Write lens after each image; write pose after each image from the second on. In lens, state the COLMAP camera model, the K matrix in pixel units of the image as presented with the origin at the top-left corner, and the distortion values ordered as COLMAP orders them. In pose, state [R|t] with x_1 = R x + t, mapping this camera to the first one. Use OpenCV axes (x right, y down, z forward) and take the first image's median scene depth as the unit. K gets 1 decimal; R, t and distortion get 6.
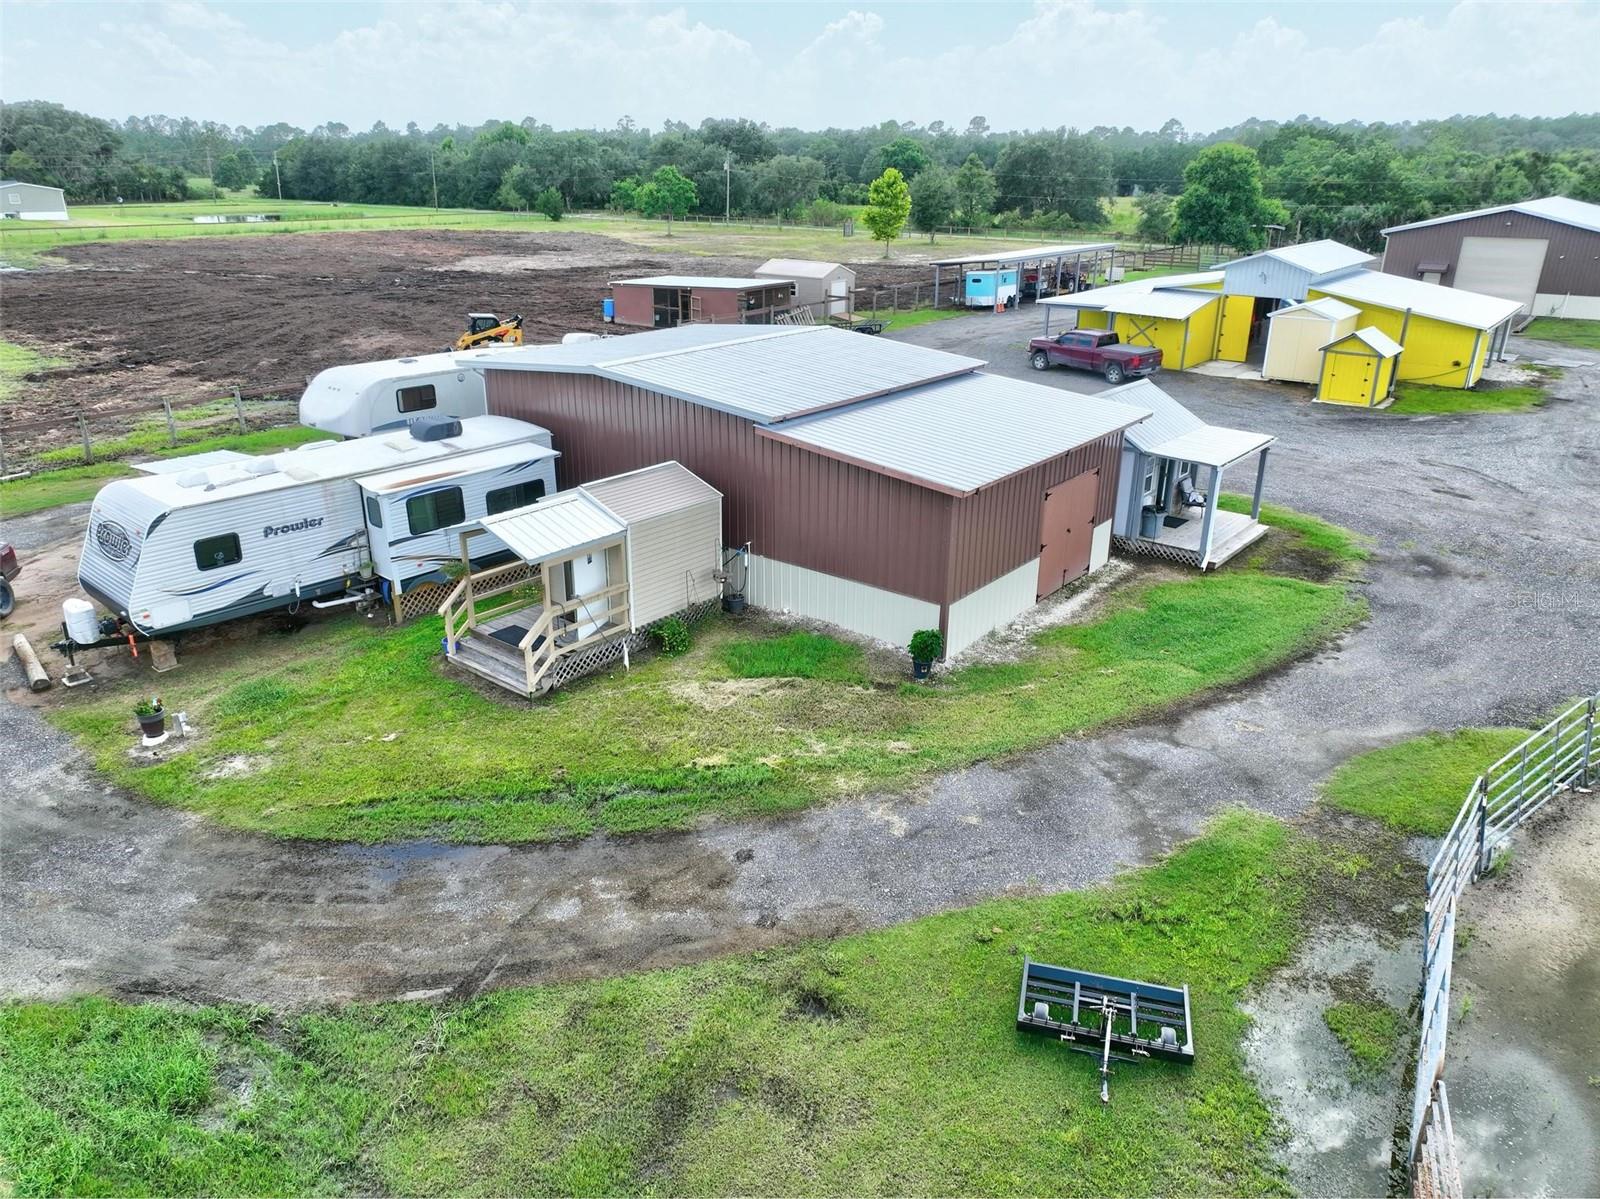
lens RADIAL K [[1126.5, 0, 801.3], [0, 1126.5, 601.1], [0, 0, 1]] dist [-0.002716, 0.019975]
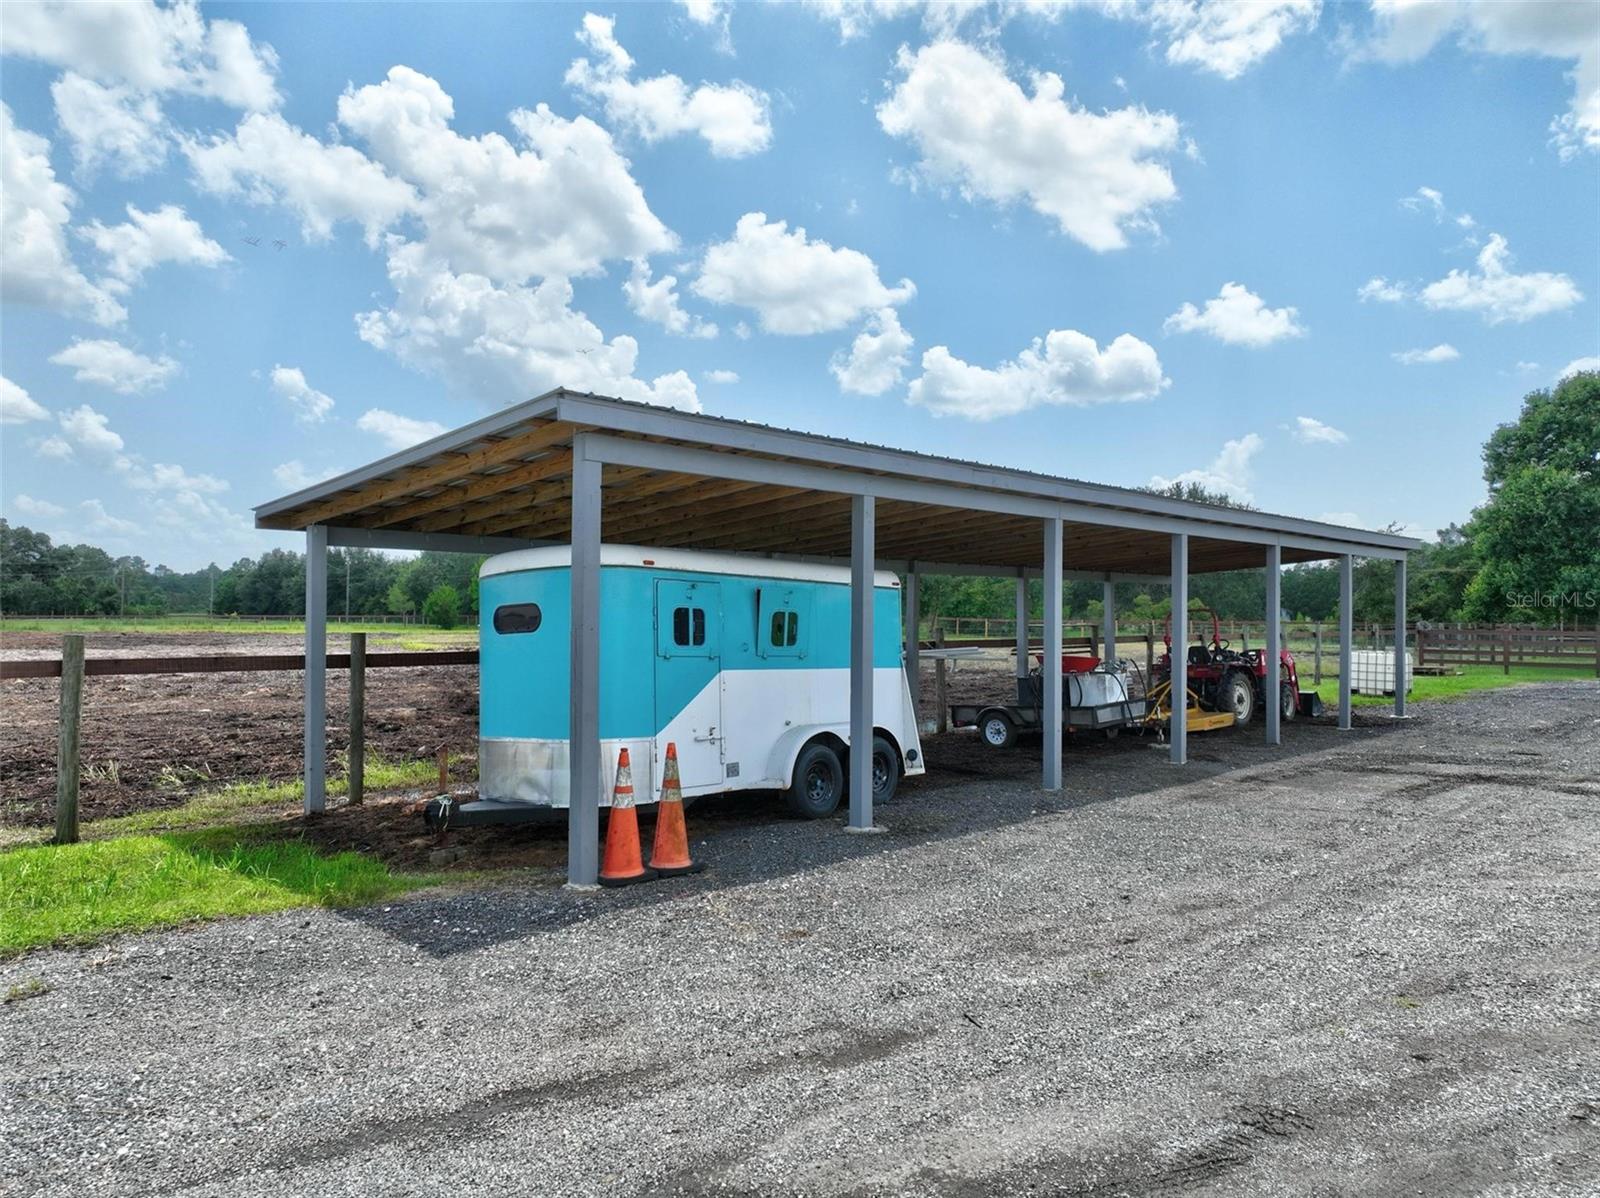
lens RADIAL K [[1126.5, 0, 801.3], [0, 1126.5, 600.6], [0, 0, 1]] dist [-0.002716, 0.019975]
pose [[0.992773, -0.003834, -0.119950, 0.147933], [-0.041547, 0.926706, -0.373483, -0.171950], [0.112590, 0.375767, 0.919849, 0.635600]]
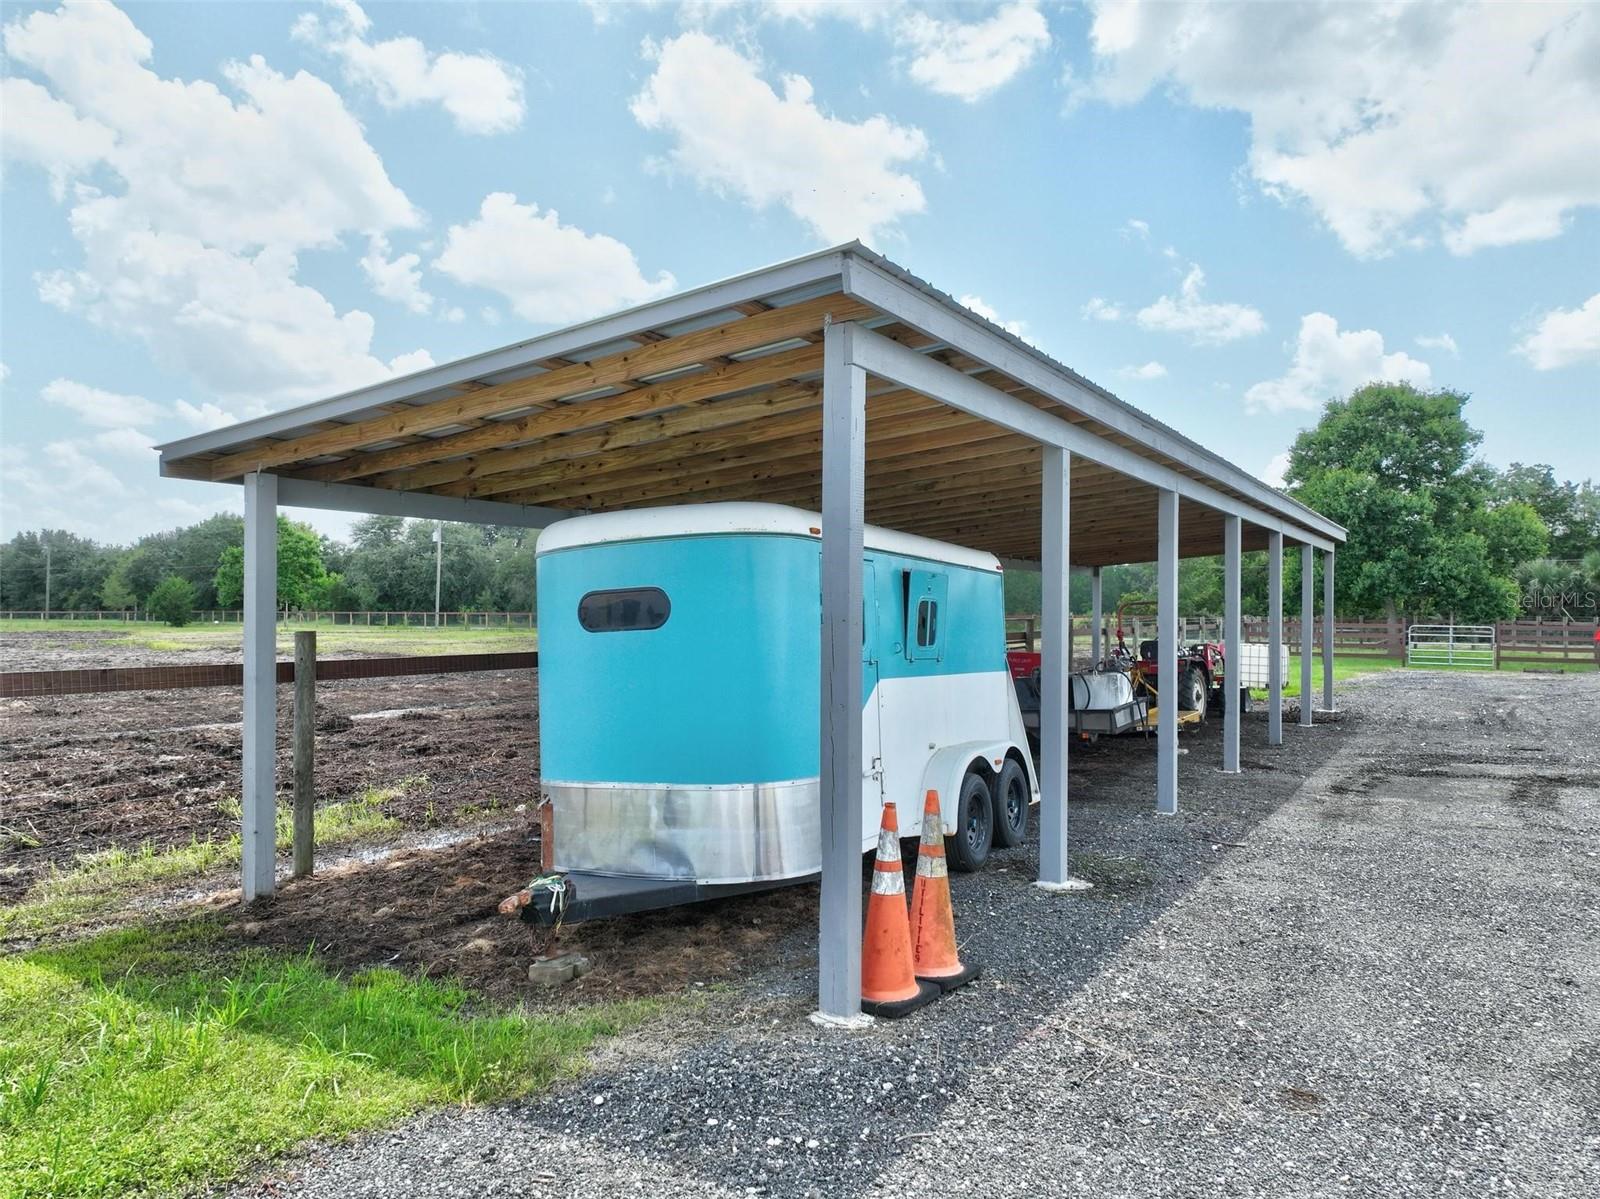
lens RADIAL K [[1128.8, 0, 801.0], [0, 1128.8, 600.6], [0, 0, 1]] dist [-0.005768, 0.024201]
pose [[0.995449, -0.002676, 0.095258, 0.116151], [0.037894, 0.928292, -0.369915, -0.181030], [-0.087437, 0.371841, 0.924169, 0.659558]]
